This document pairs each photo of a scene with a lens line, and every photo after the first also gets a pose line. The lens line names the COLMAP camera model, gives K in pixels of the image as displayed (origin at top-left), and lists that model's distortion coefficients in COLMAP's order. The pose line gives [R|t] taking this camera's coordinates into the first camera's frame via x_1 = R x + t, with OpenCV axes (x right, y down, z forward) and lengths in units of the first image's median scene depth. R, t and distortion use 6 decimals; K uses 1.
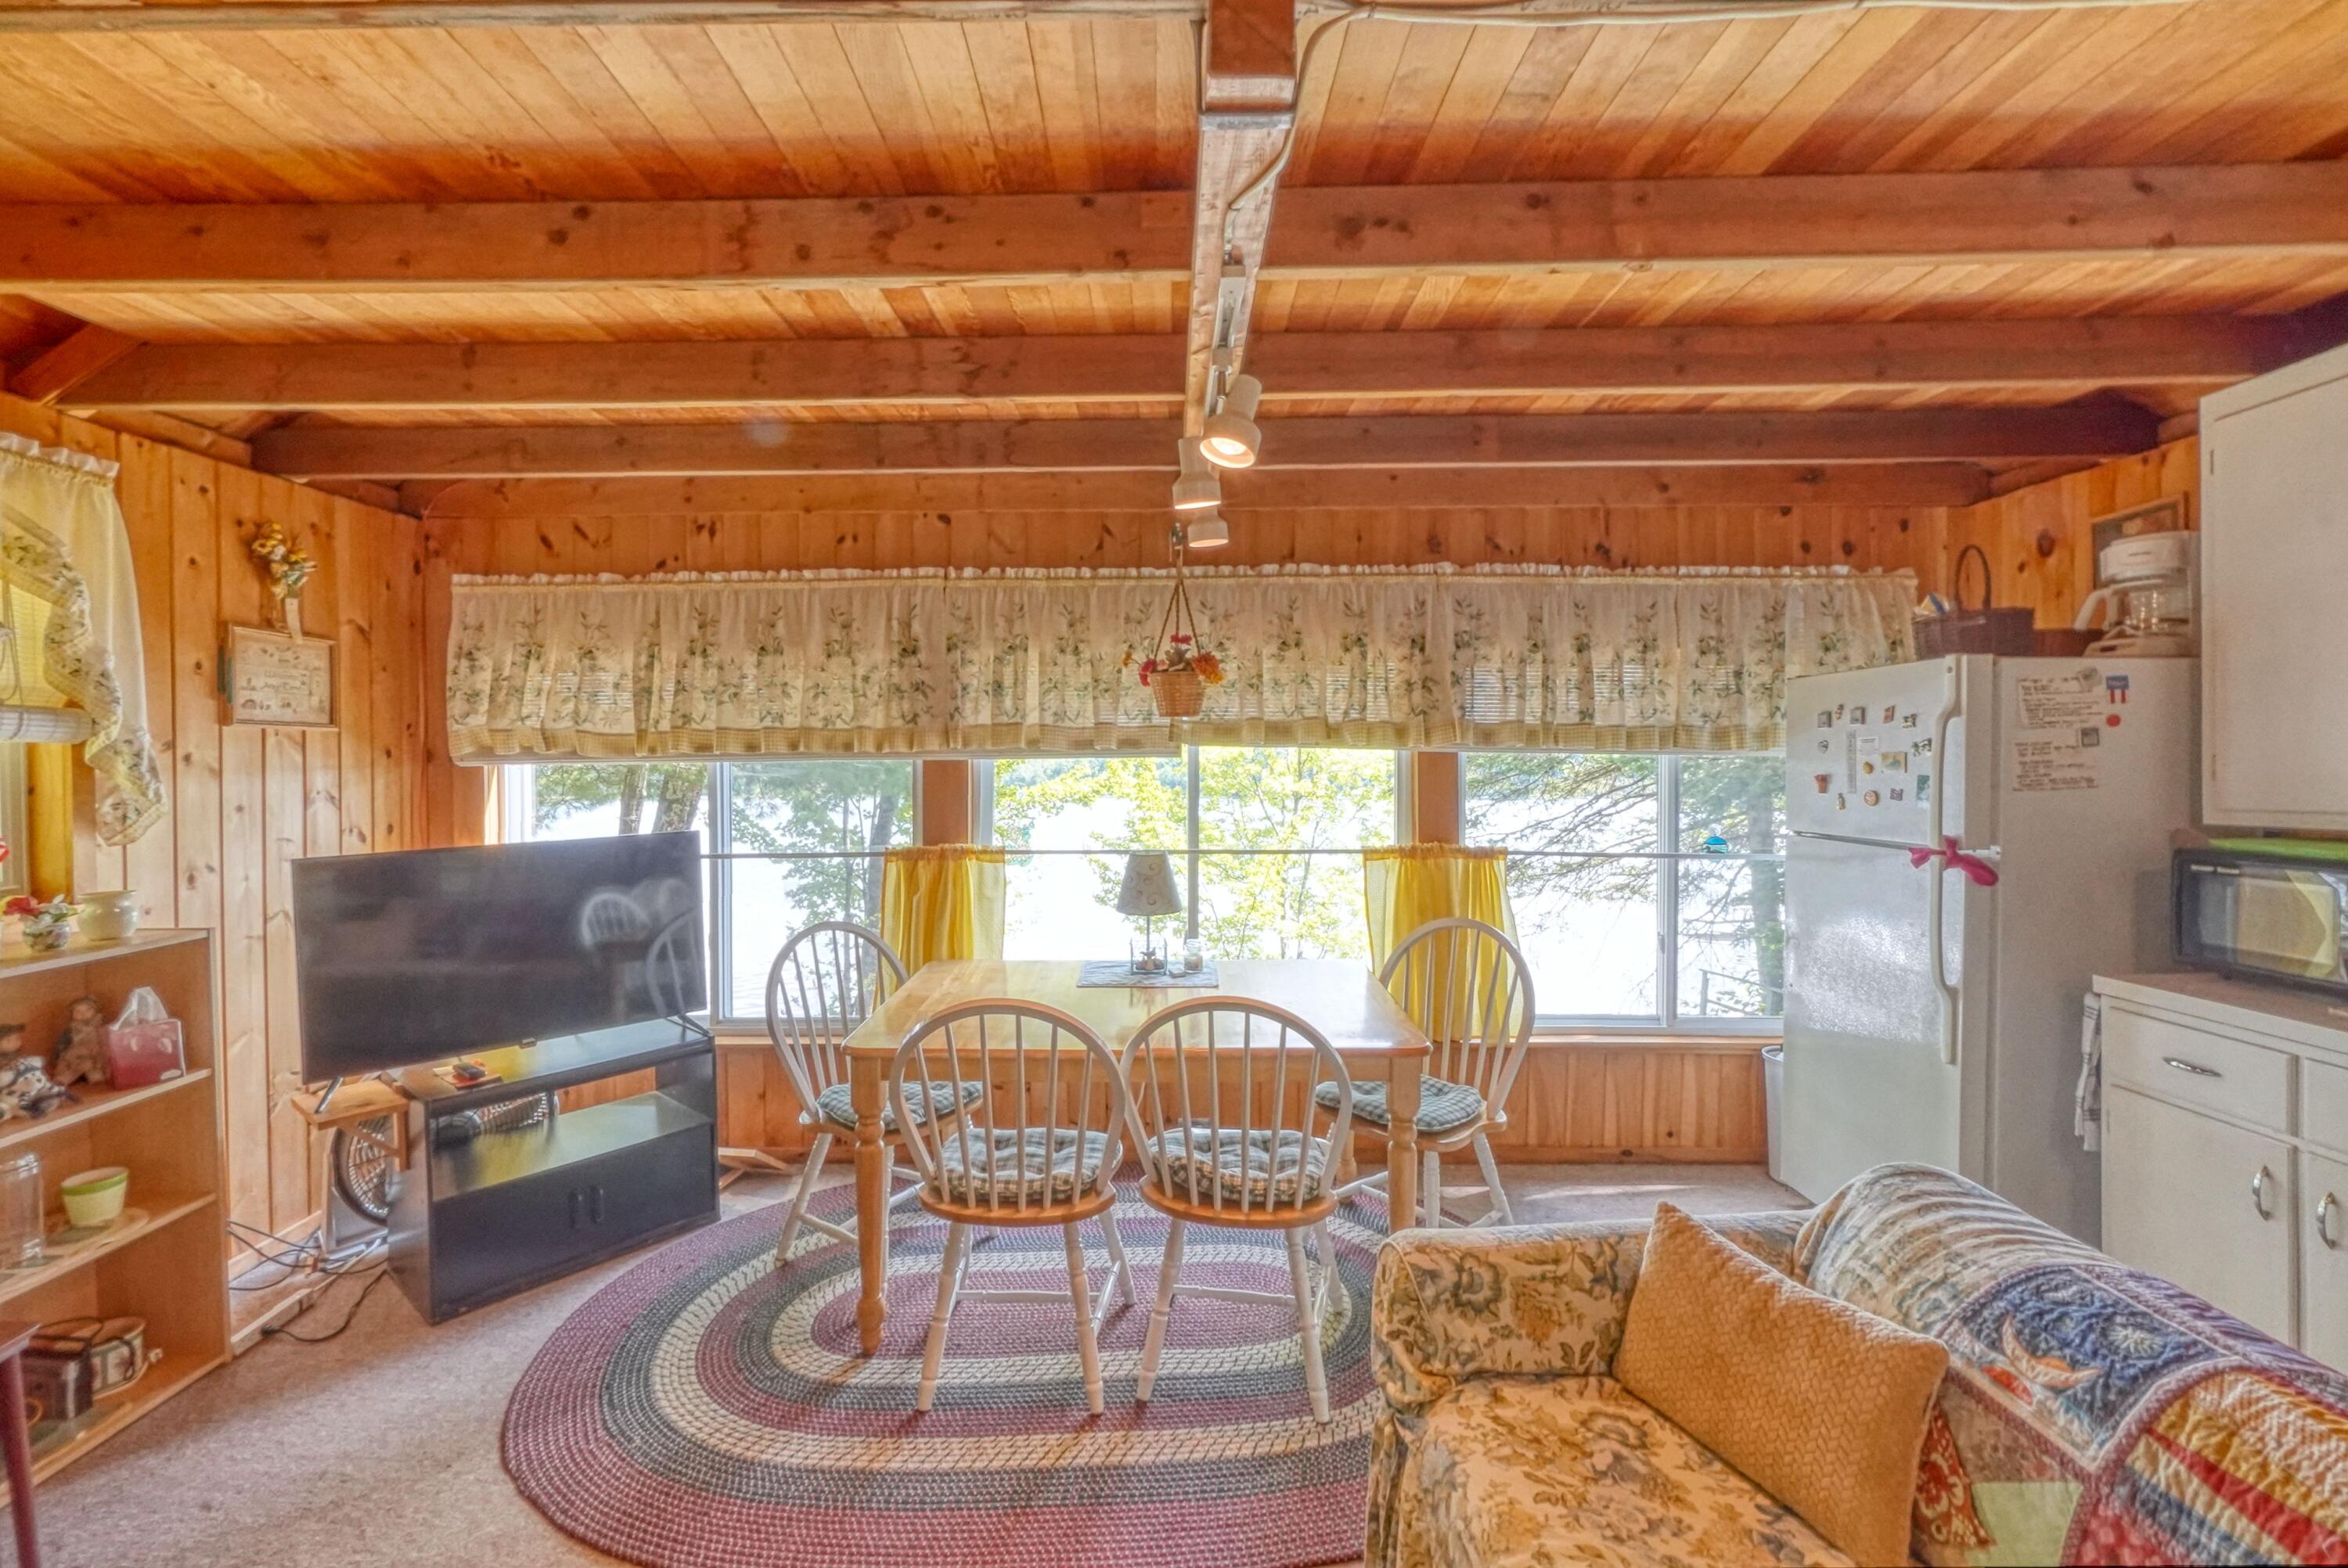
lens RADIAL K [[996.9, 0, 1174.0], [0, 996.9, 784.0], [0, 0, 1]] dist [0.002166, 0.000235]
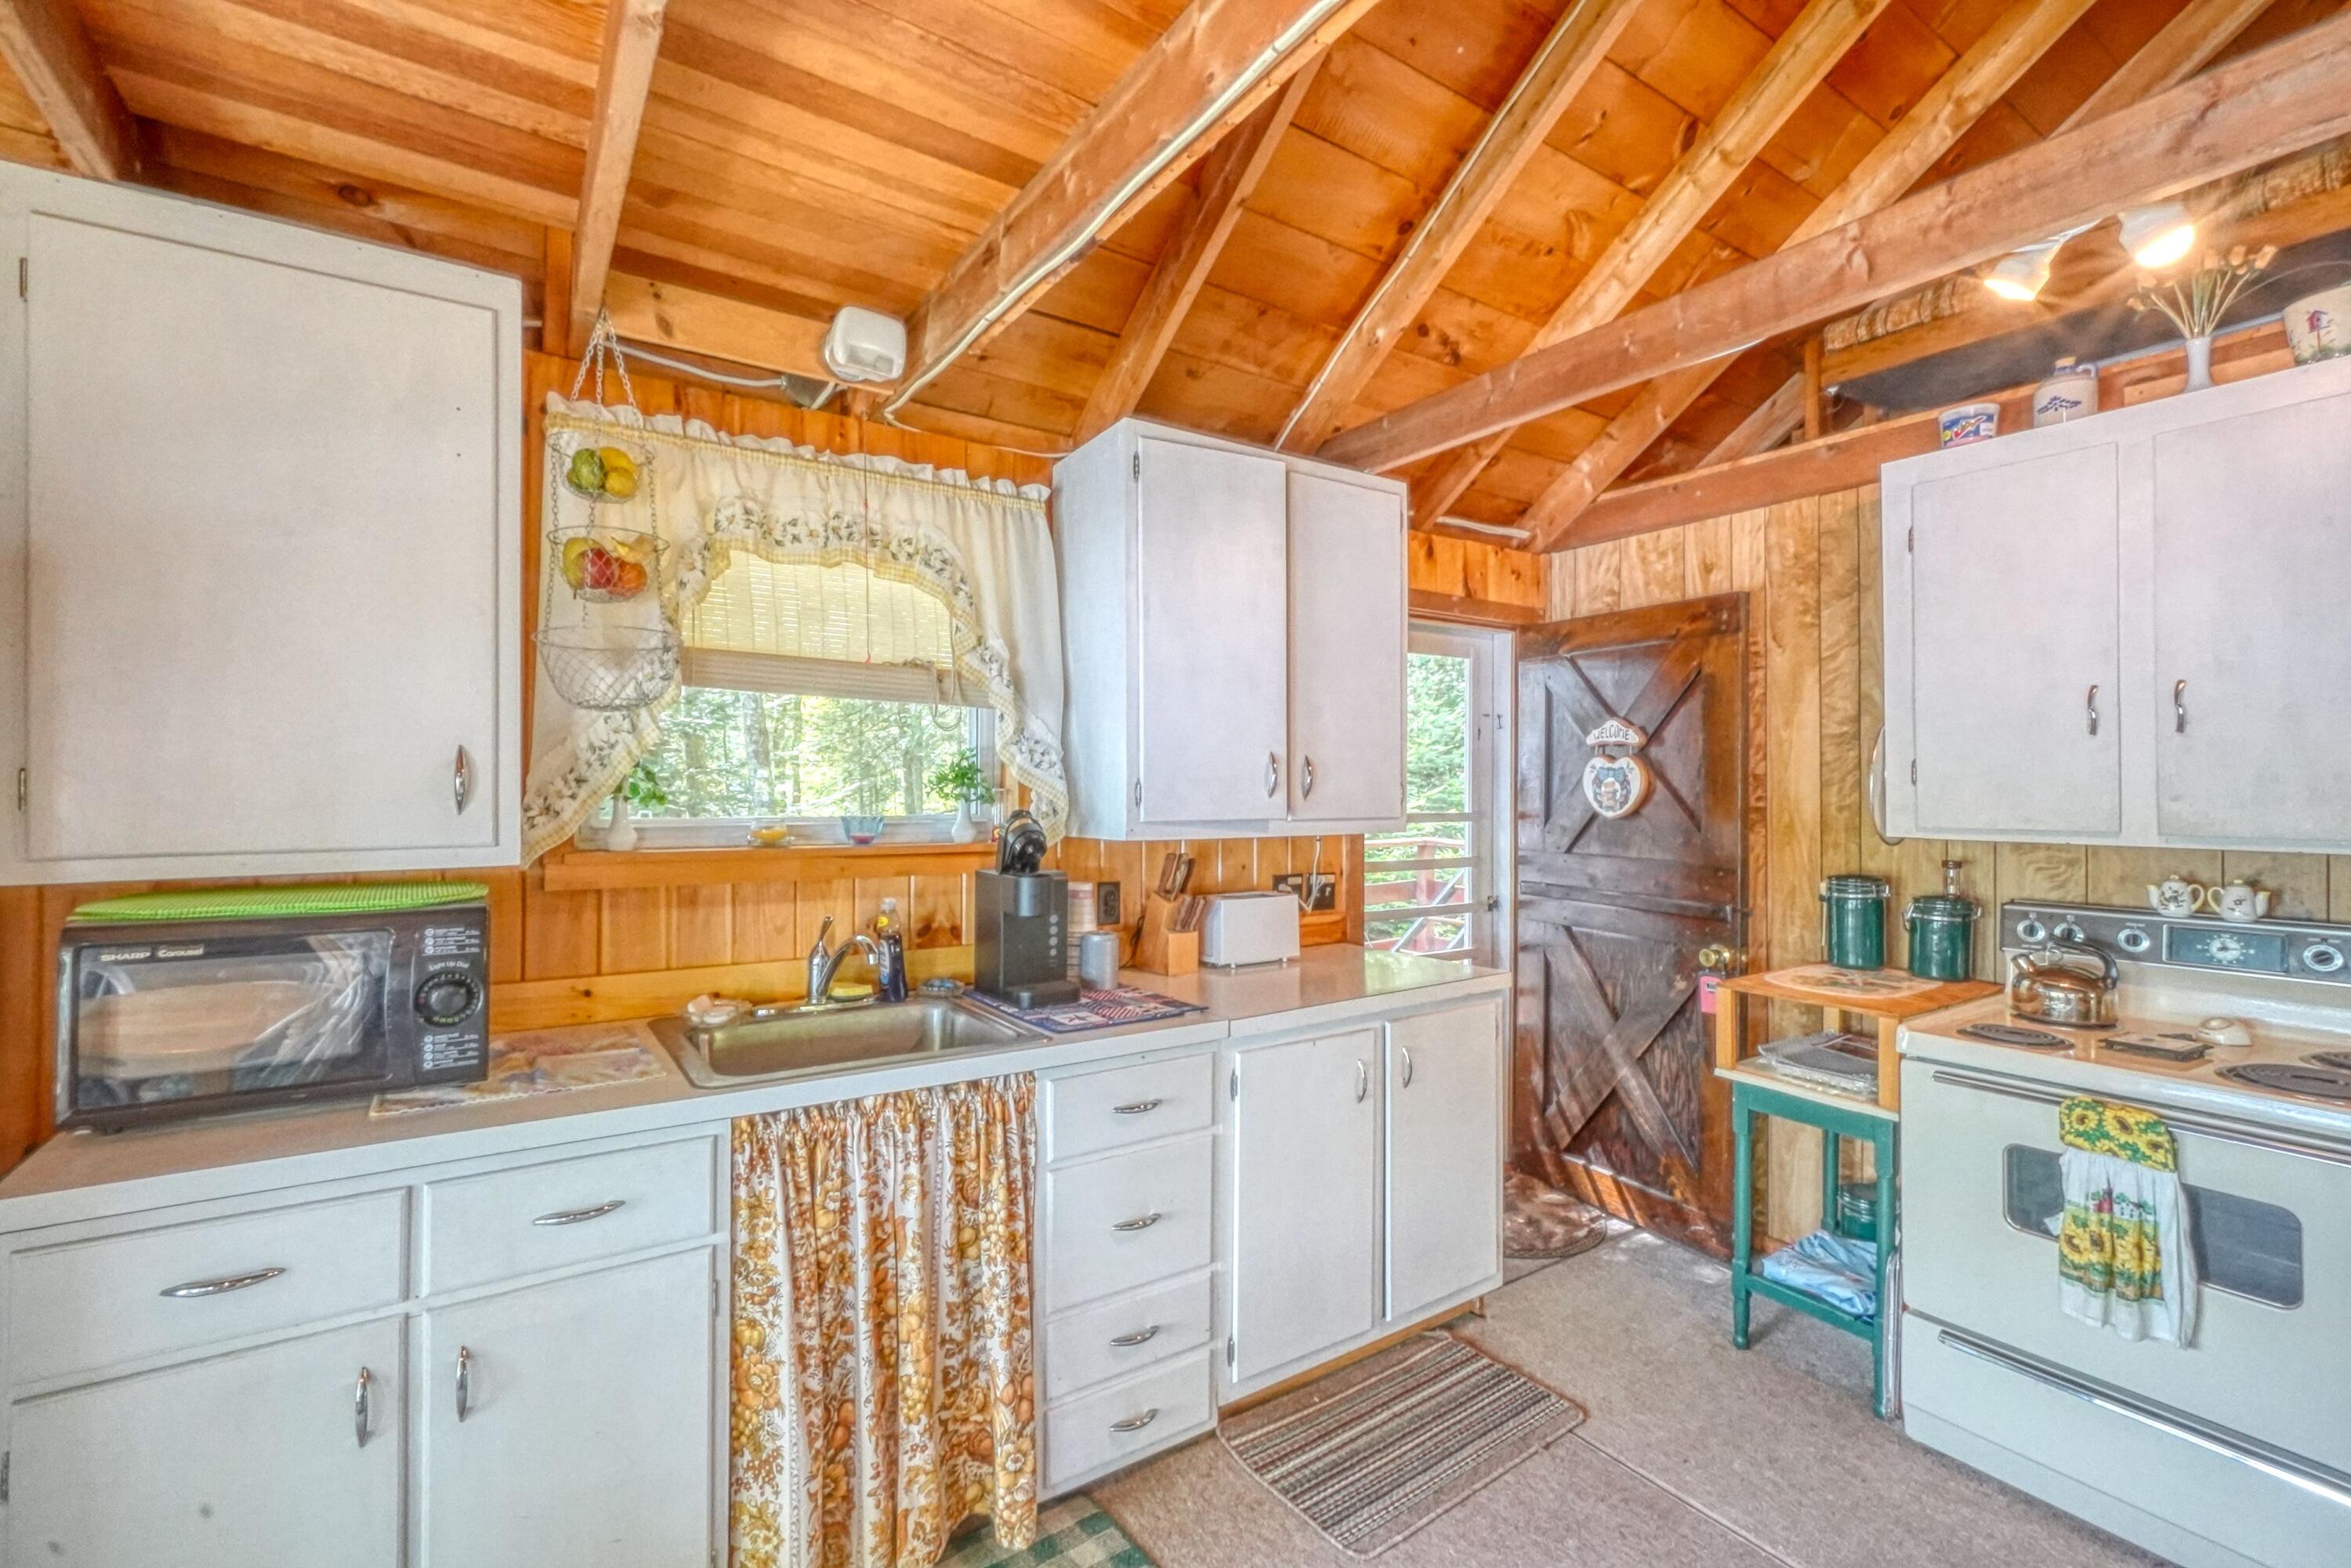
lens RADIAL K [[1034.3, 0, 1175.5], [0, 1034.3, 784.0], [0, 0, 1]] dist [-0.000485, 0.000031]
pose [[-0.548803, 0.011237, 0.835876, 0.114759], [0.012646, 0.999907, -0.005139, -0.006567], [-0.835856, 0.007751, -0.548894, 0.581584]]
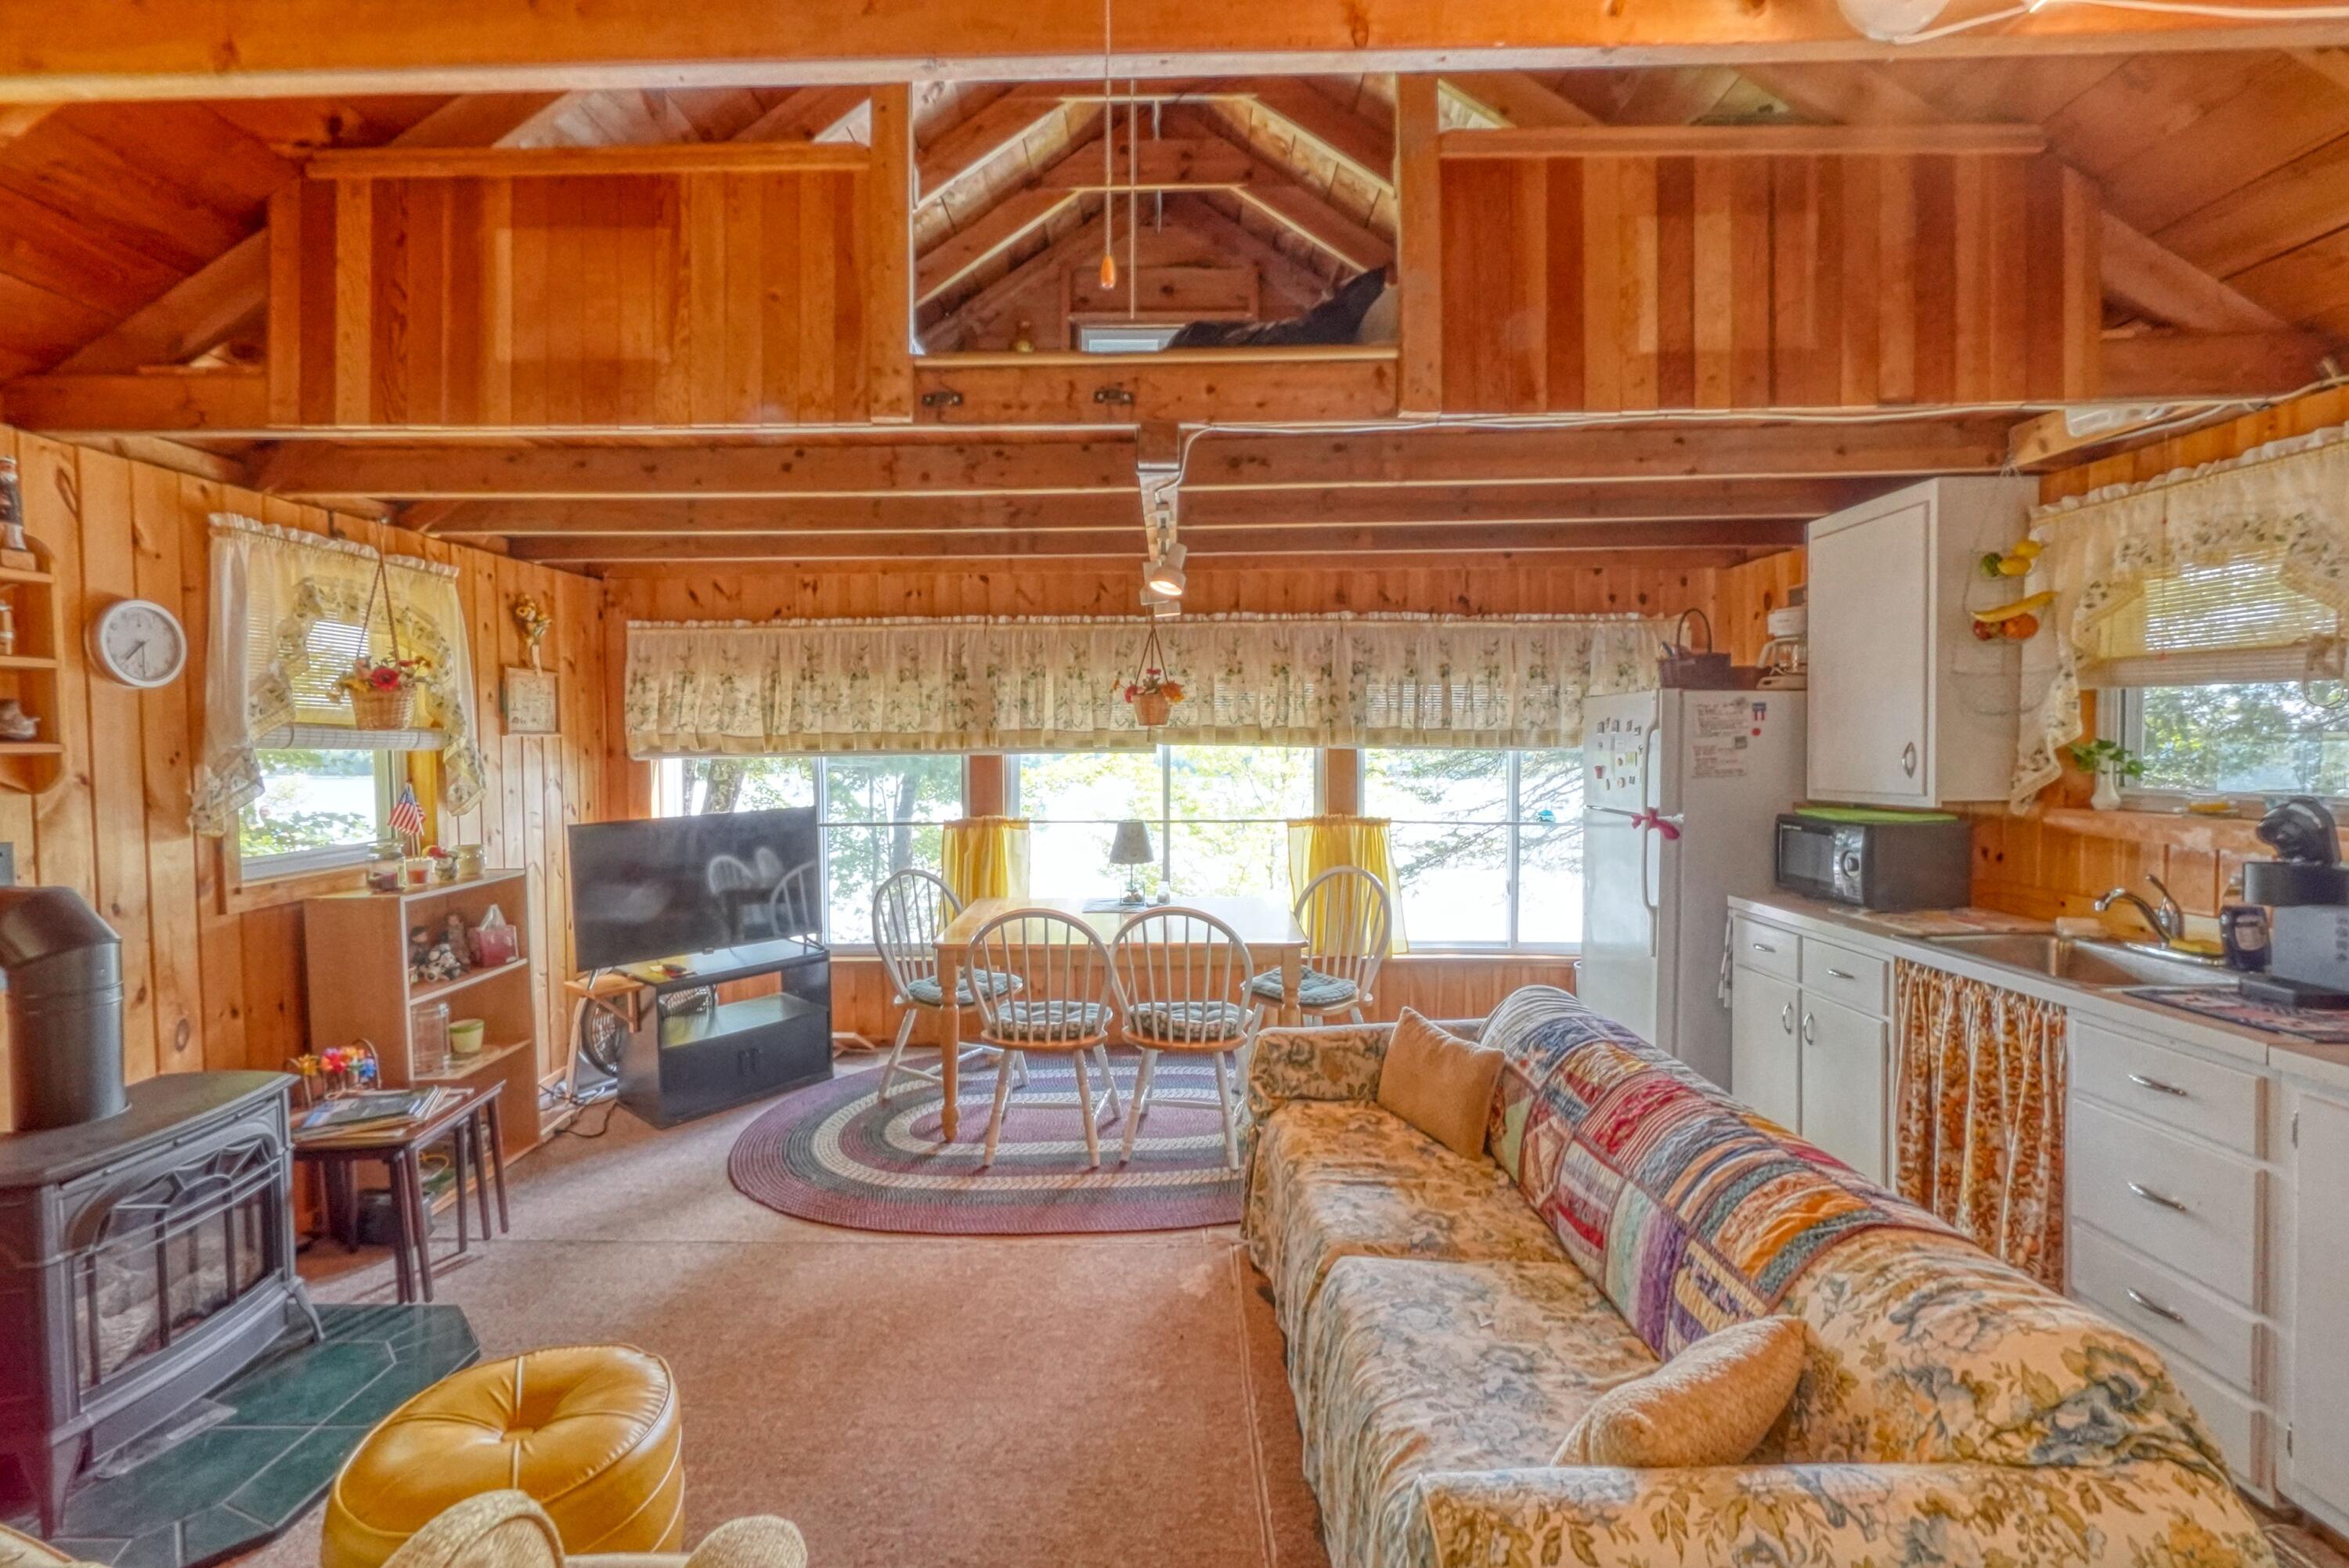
lens RADIAL K [[1033.3, 0, 1174.5], [0, 1033.3, 784.0], [0, 0, 1]] dist [-0.000485, 0.000031]
pose [[0.999973, -0.002187, -0.007067, 0.045874], [0.002342, 0.999756, 0.021964, -0.016321], [0.007017, -0.021980, 0.999734, -0.472345]]
